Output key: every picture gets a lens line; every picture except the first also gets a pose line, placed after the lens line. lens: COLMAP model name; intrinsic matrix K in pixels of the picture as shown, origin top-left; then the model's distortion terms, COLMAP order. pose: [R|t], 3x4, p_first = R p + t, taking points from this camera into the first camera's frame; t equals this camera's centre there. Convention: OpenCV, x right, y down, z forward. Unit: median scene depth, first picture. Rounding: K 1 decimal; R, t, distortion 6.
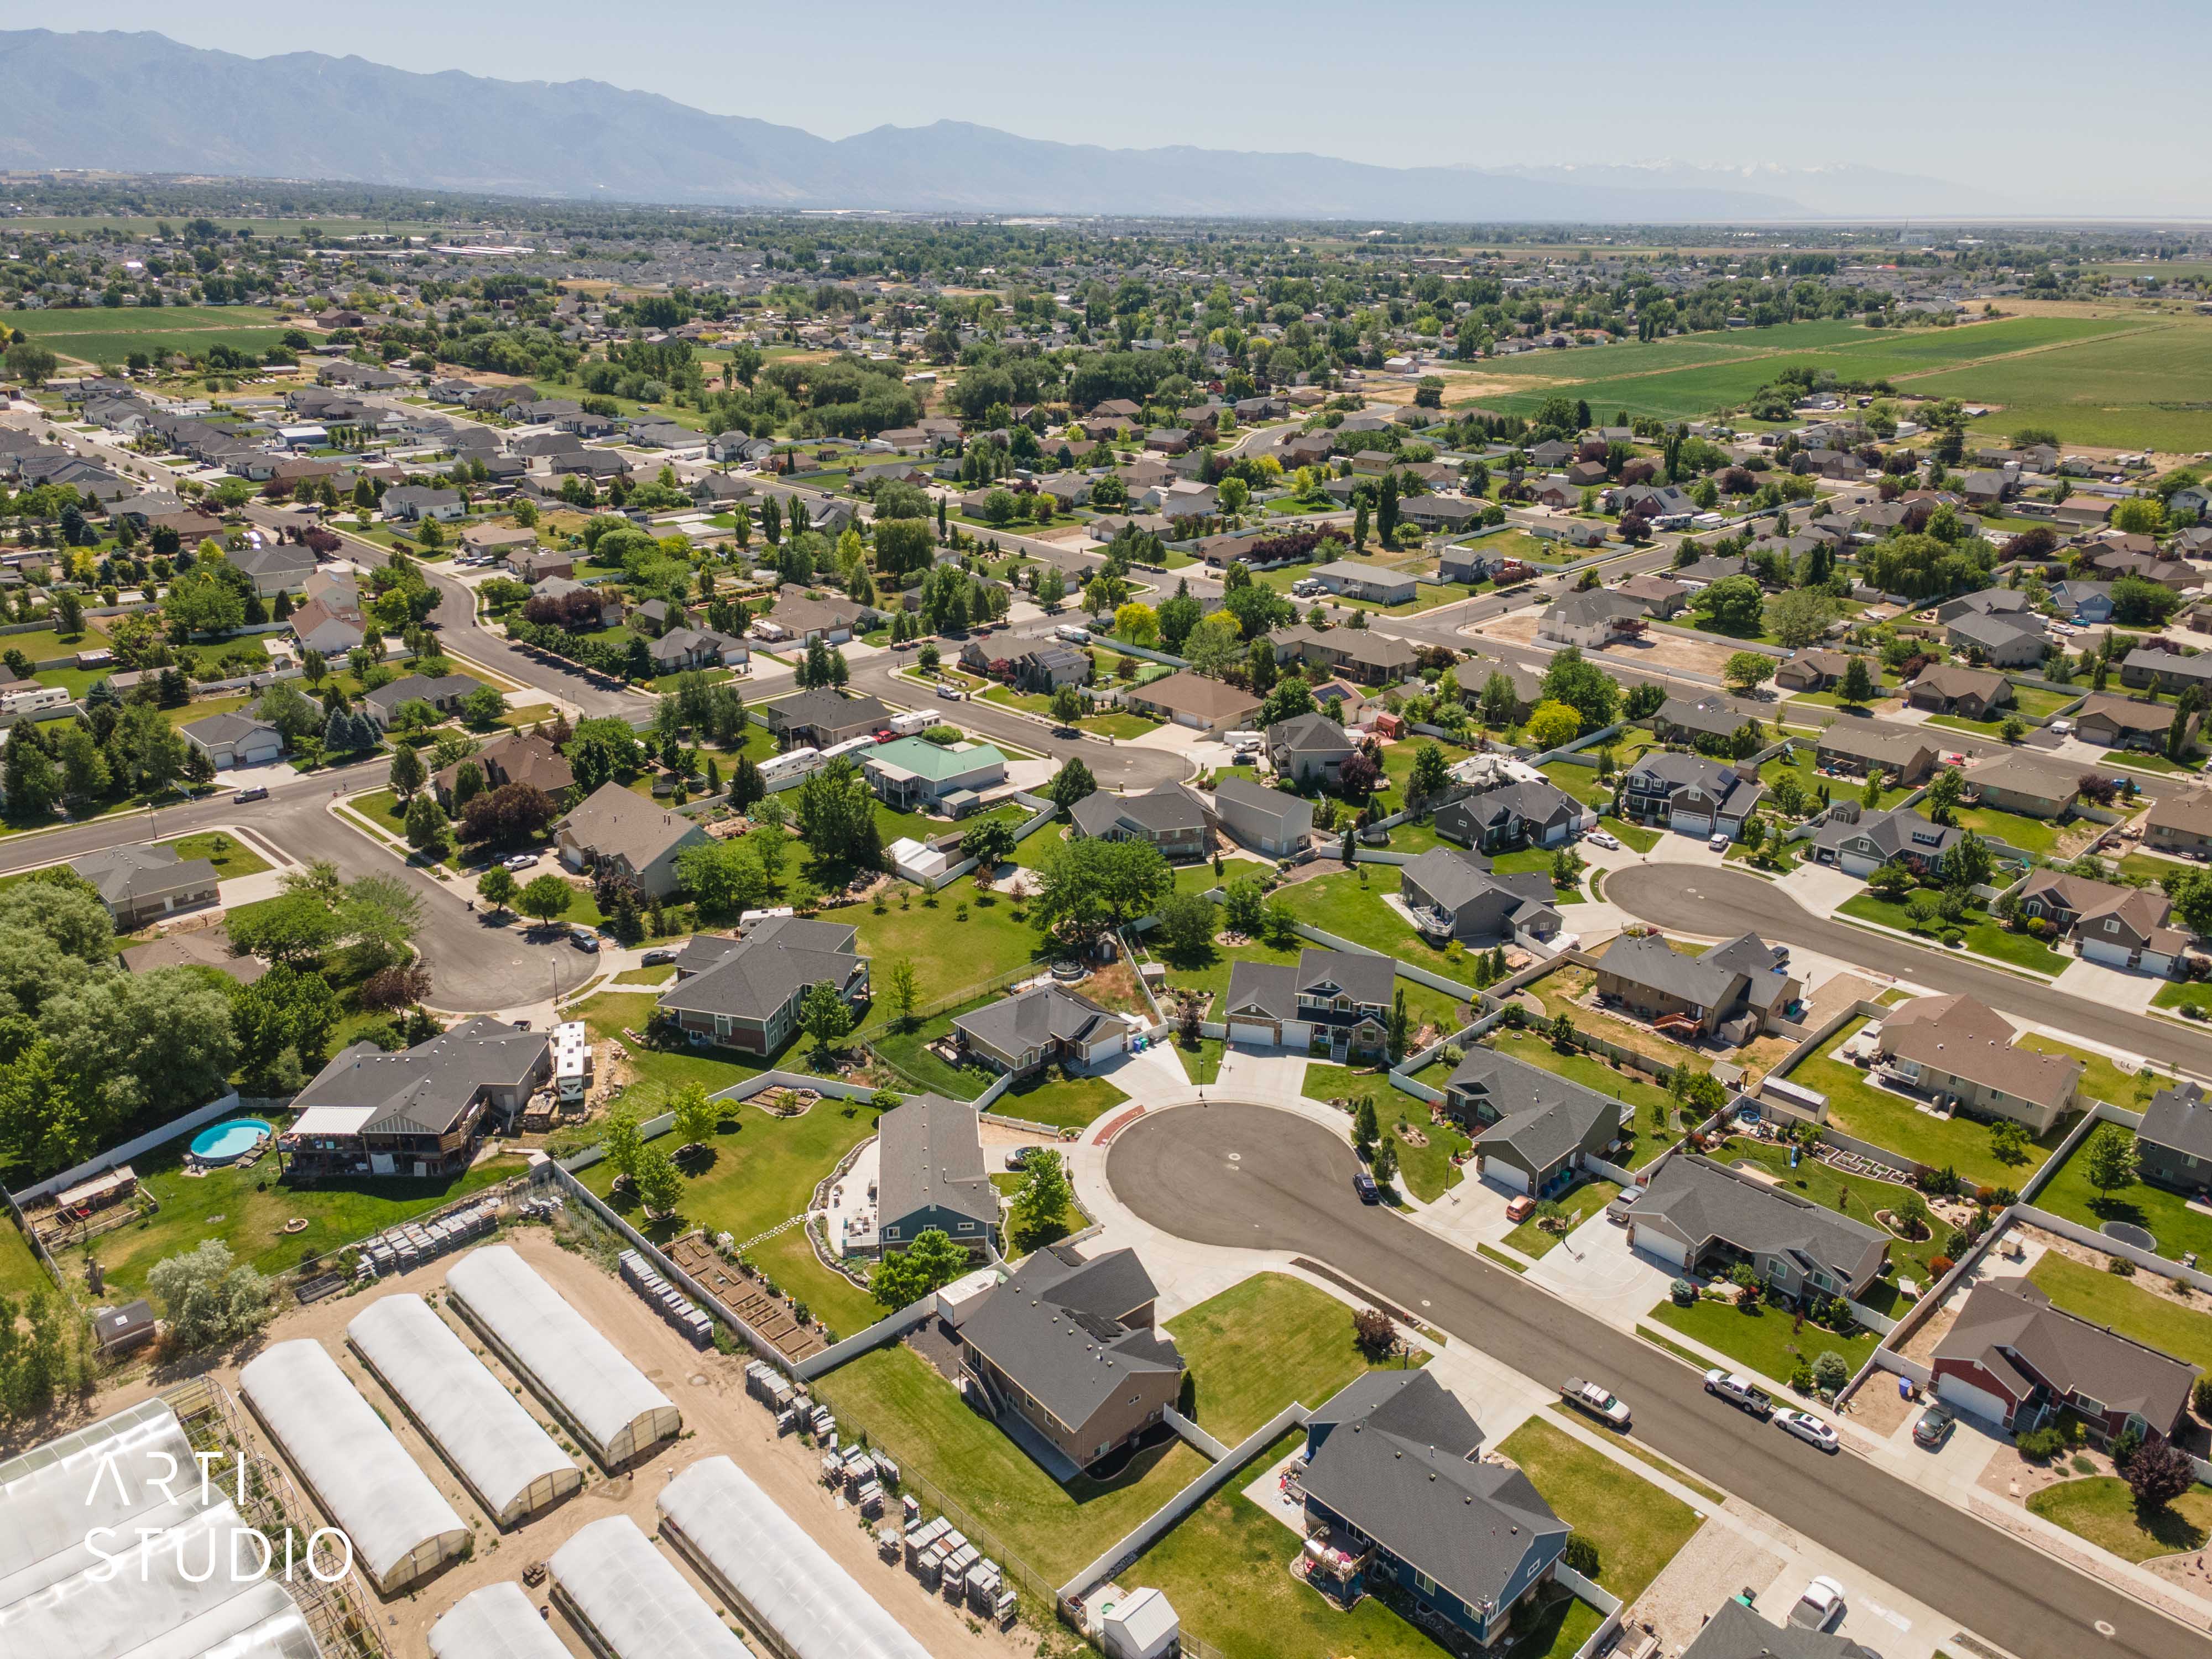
lens RADIAL K [[1610.7, 0, 1082.9], [0, 1610.7, 828.5], [0, 0, 1]] dist [0.037541, 0.005634]
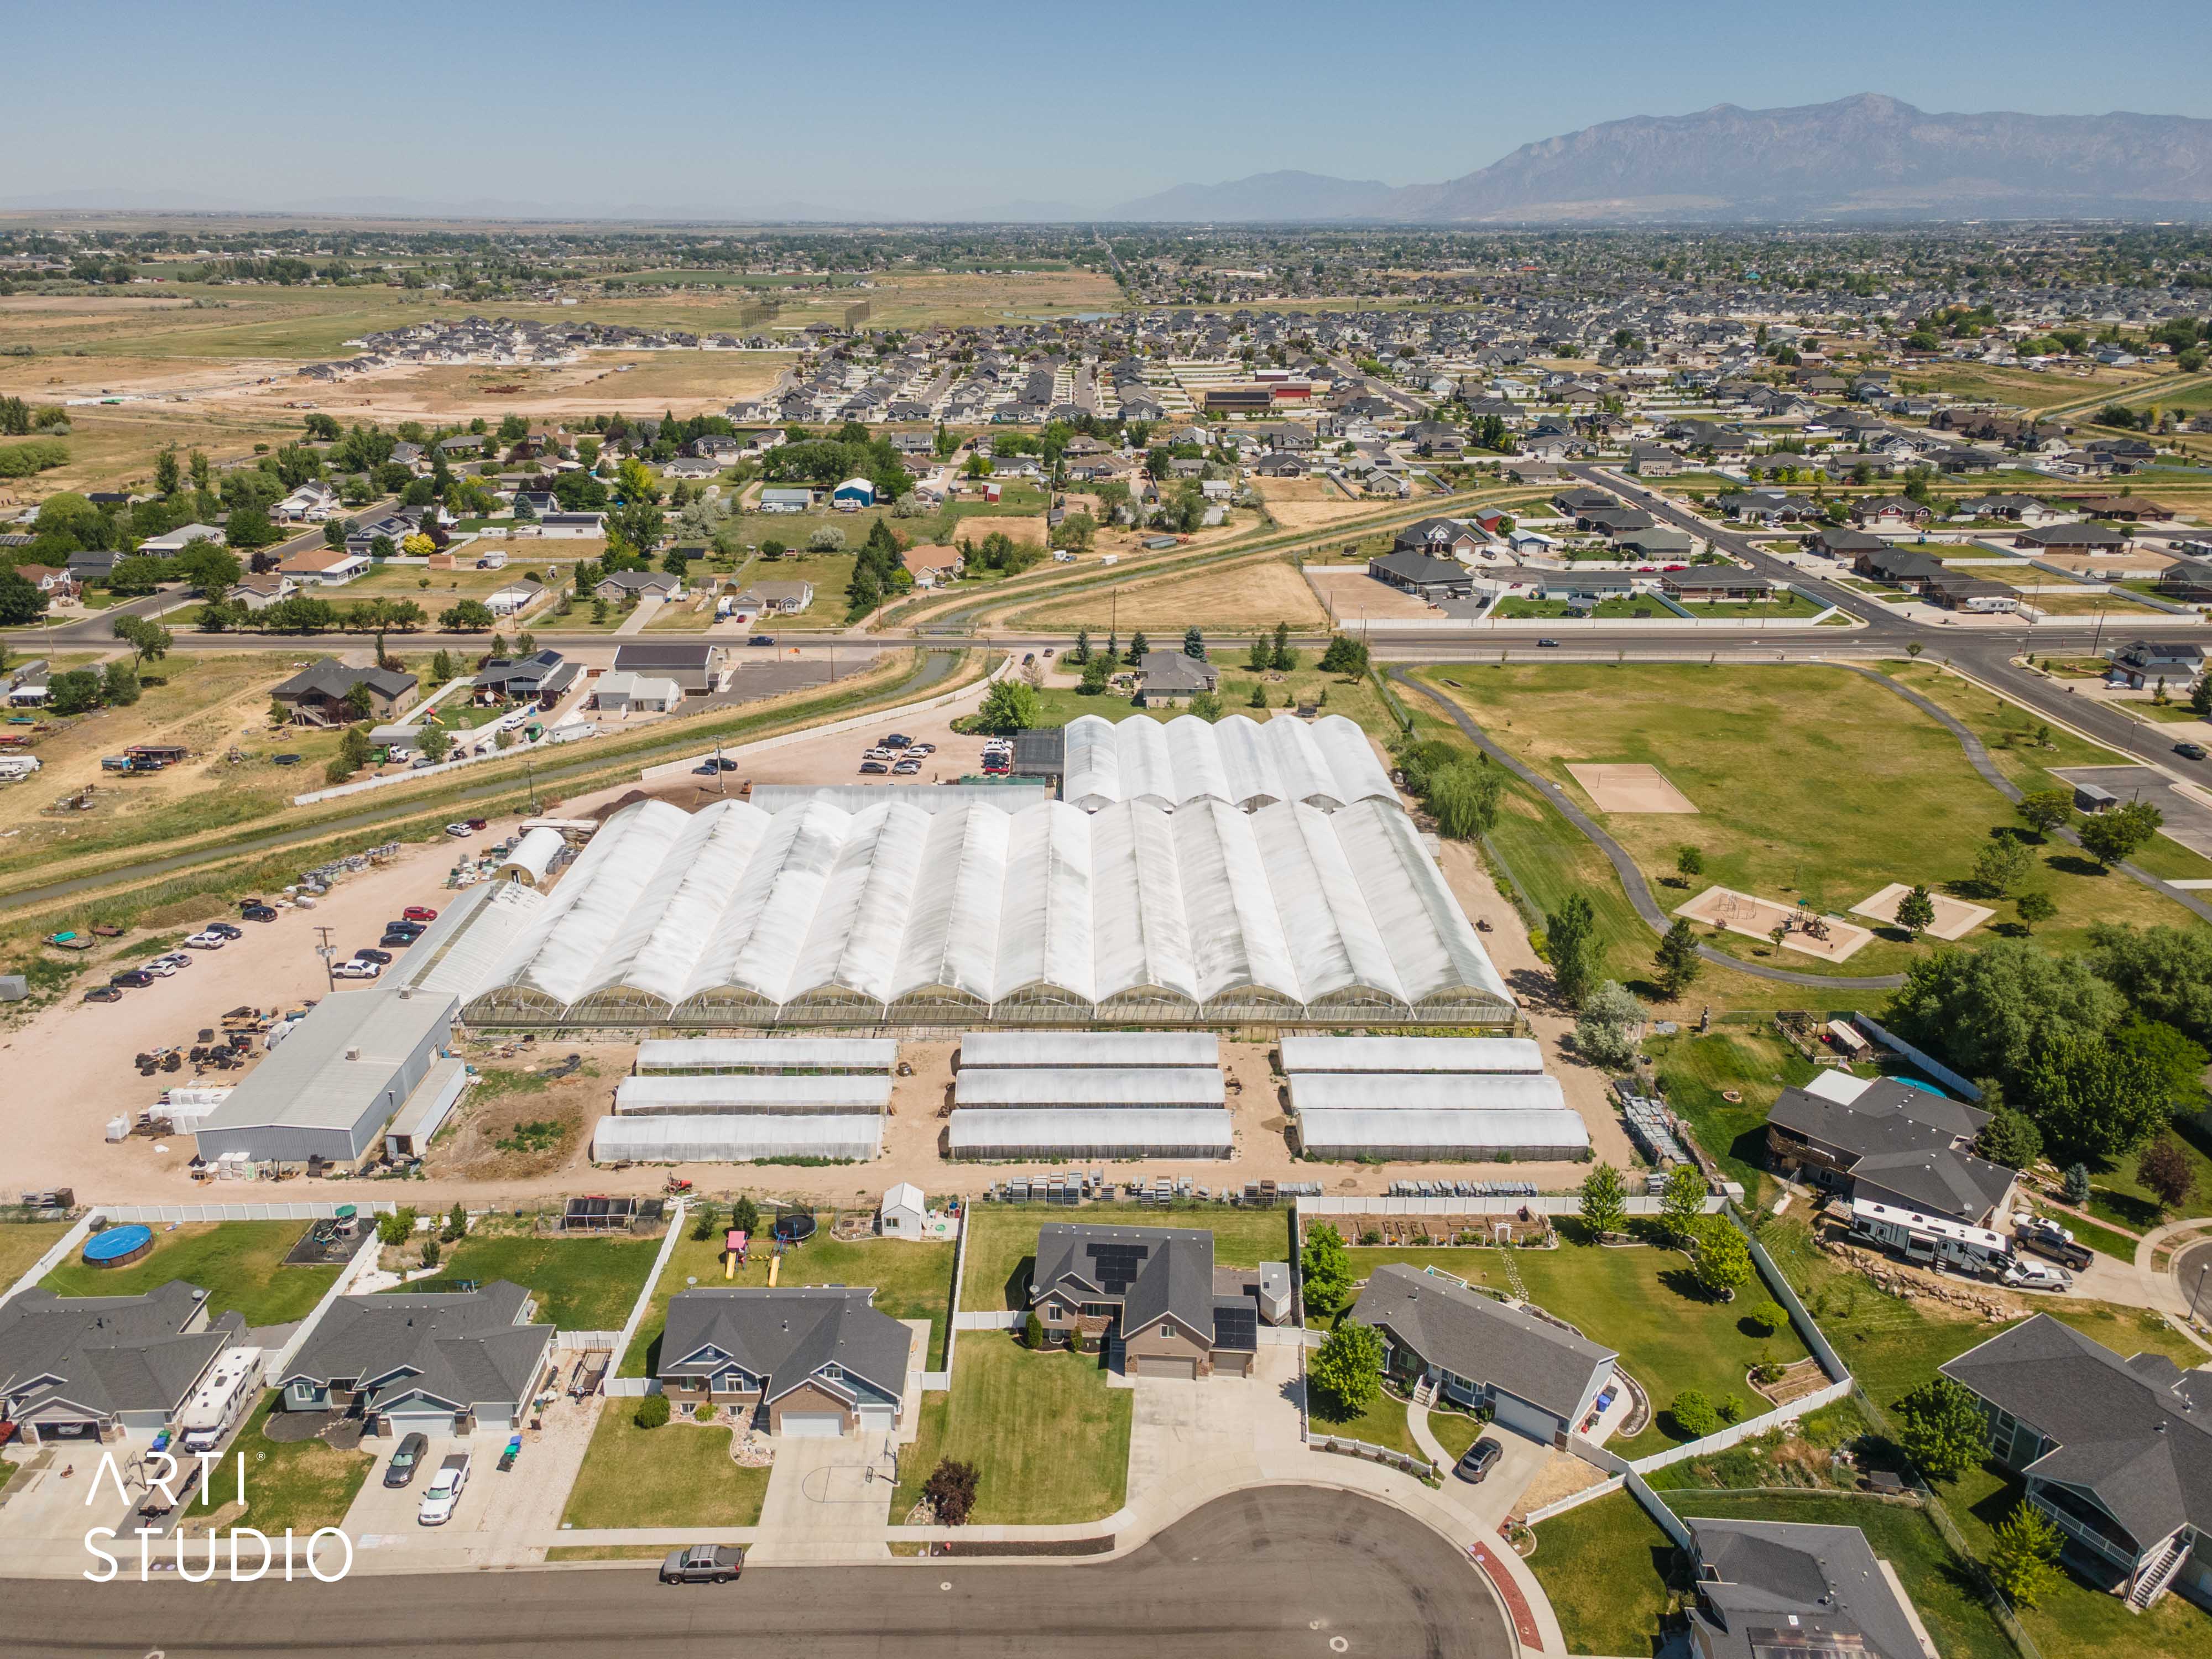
lens RADIAL K [[1610.7, 0, 1082.9], [0, 1610.7, 828.5], [0, 0, 1]] dist [0.037541, 0.005634]
pose [[-0.691367, 0.248804, -0.678313, 0.477399], [-0.269766, 0.782046, 0.561810, -0.358971], [0.670253, 0.571403, -0.473562, 0.944644]]
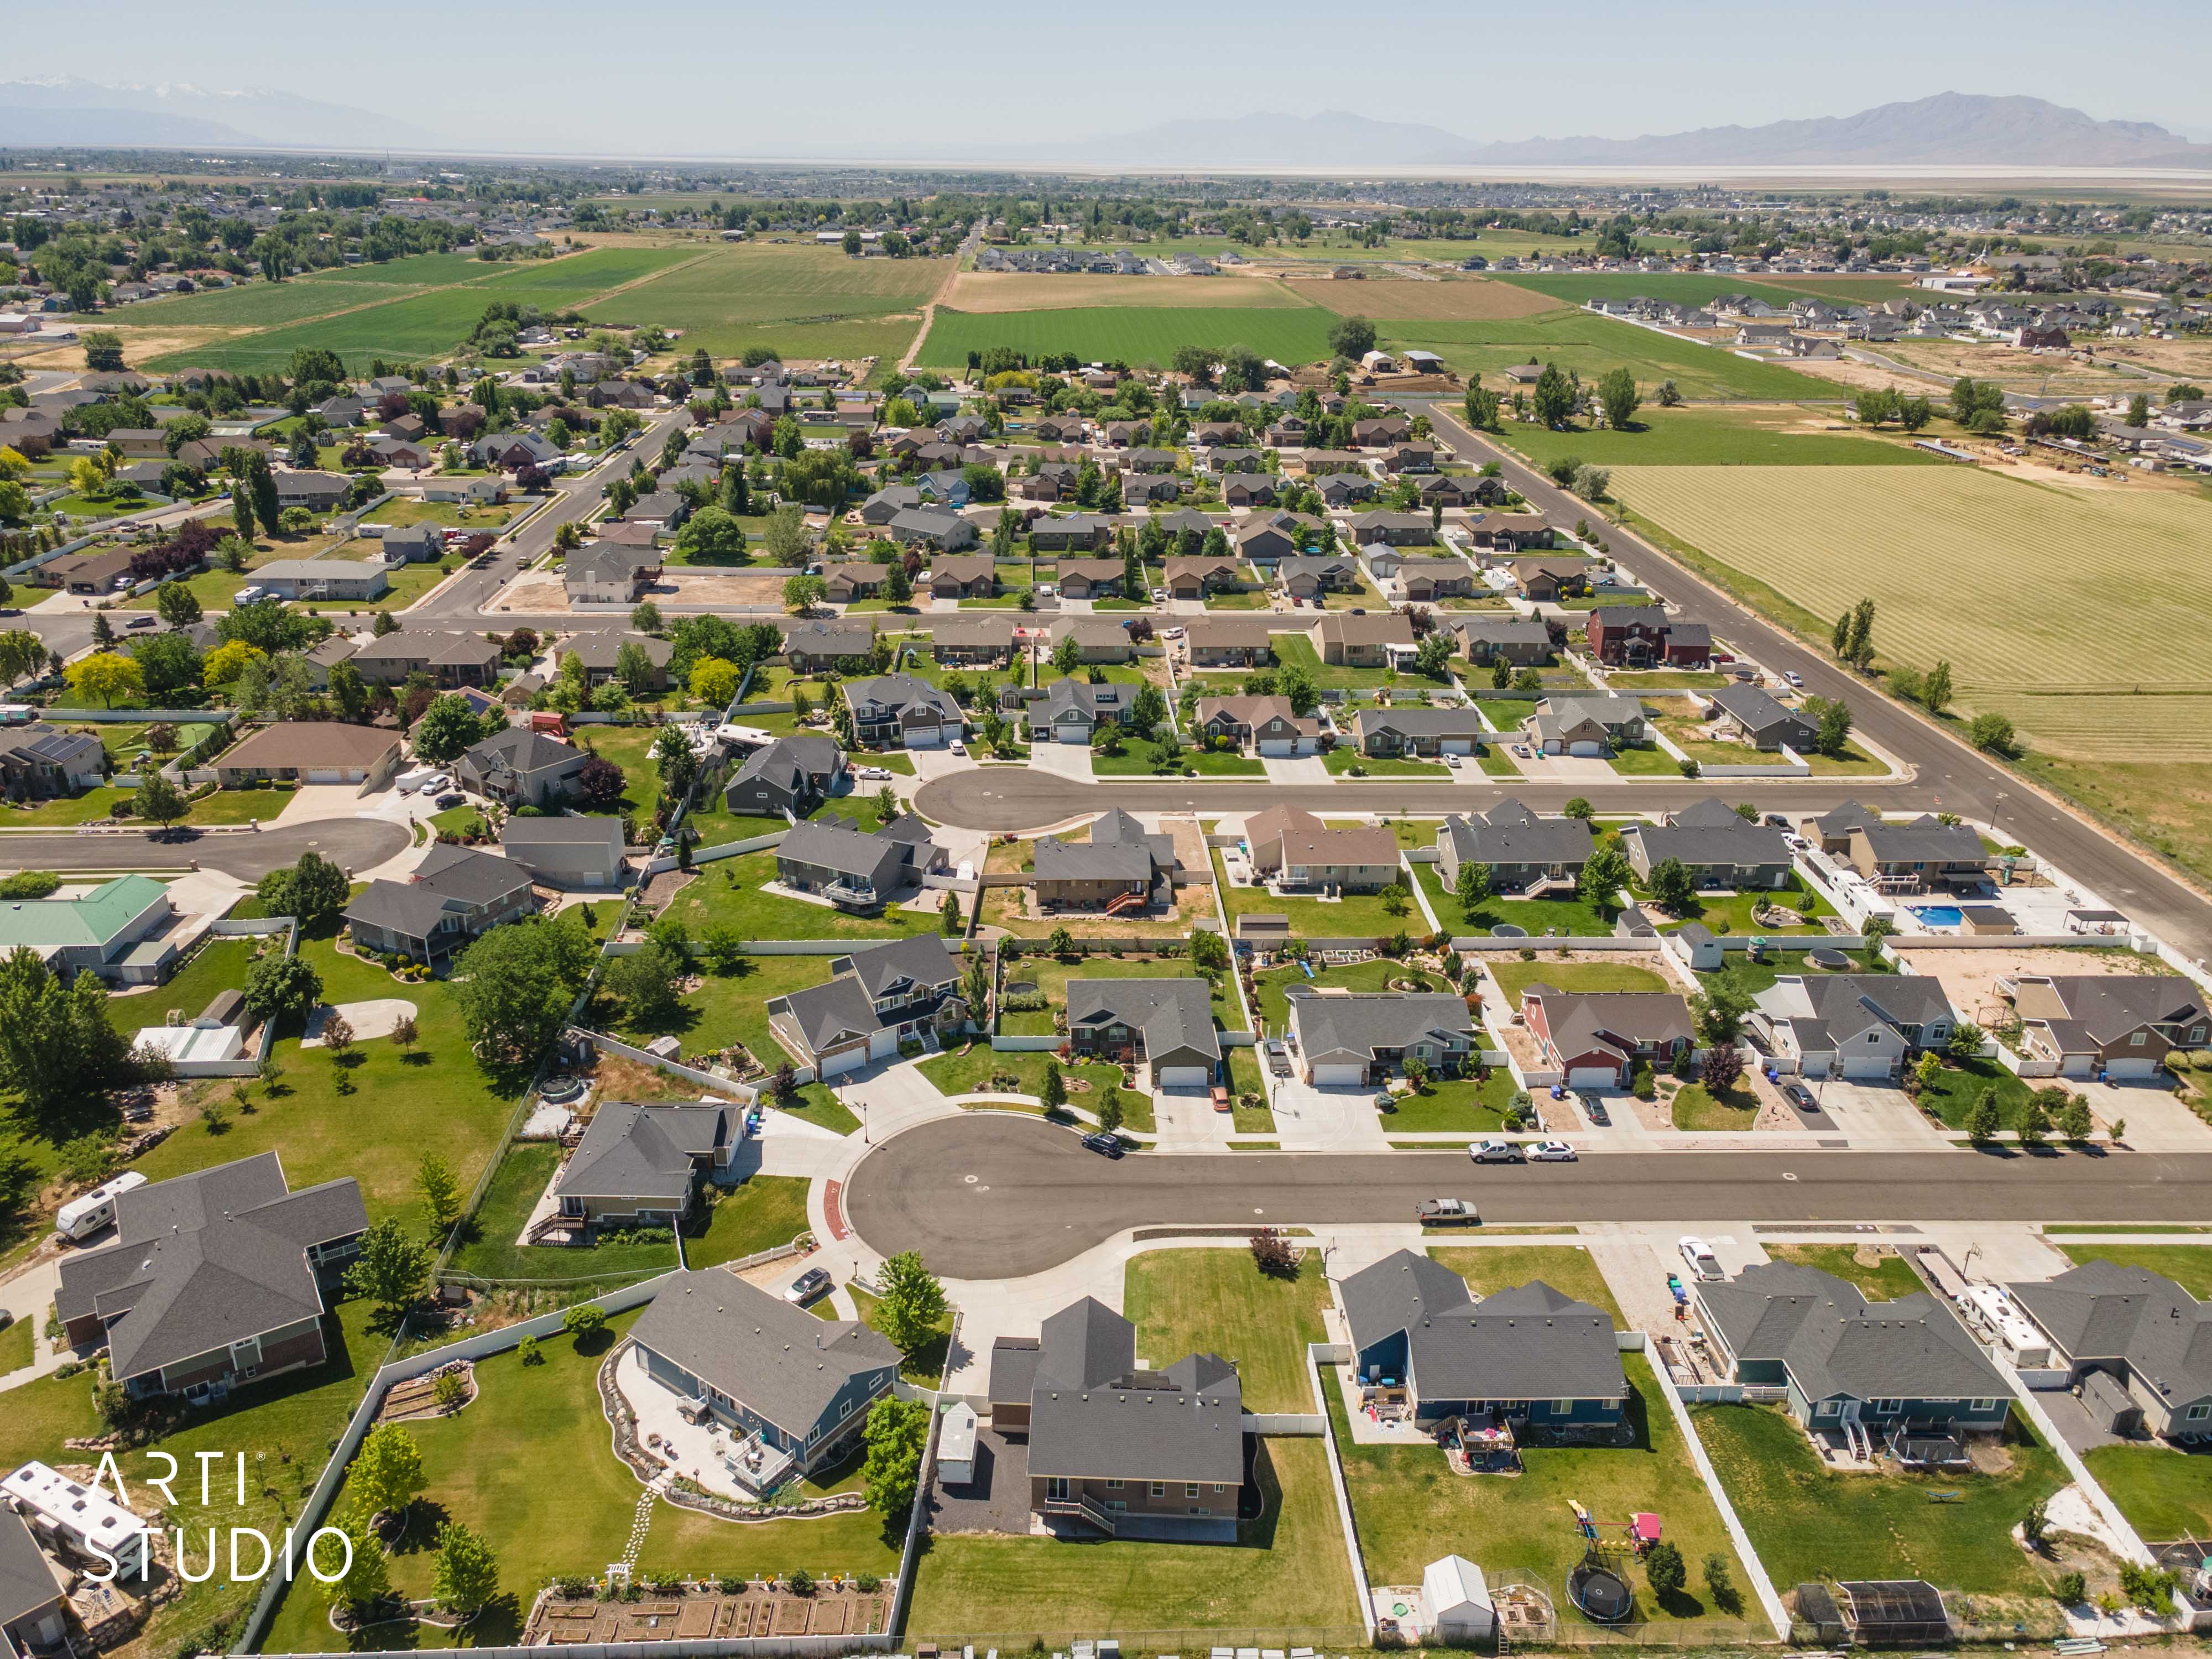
lens RADIAL K [[1610.7, 0, 1082.9], [0, 1610.7, 828.5], [0, 0, 1]] dist [0.037541, 0.005634]
pose [[0.671431, -0.288938, 0.682418, -0.394071], [0.264253, 0.953674, 0.143790, -0.095480], [-0.692351, 0.083786, 0.716679, 0.243127]]
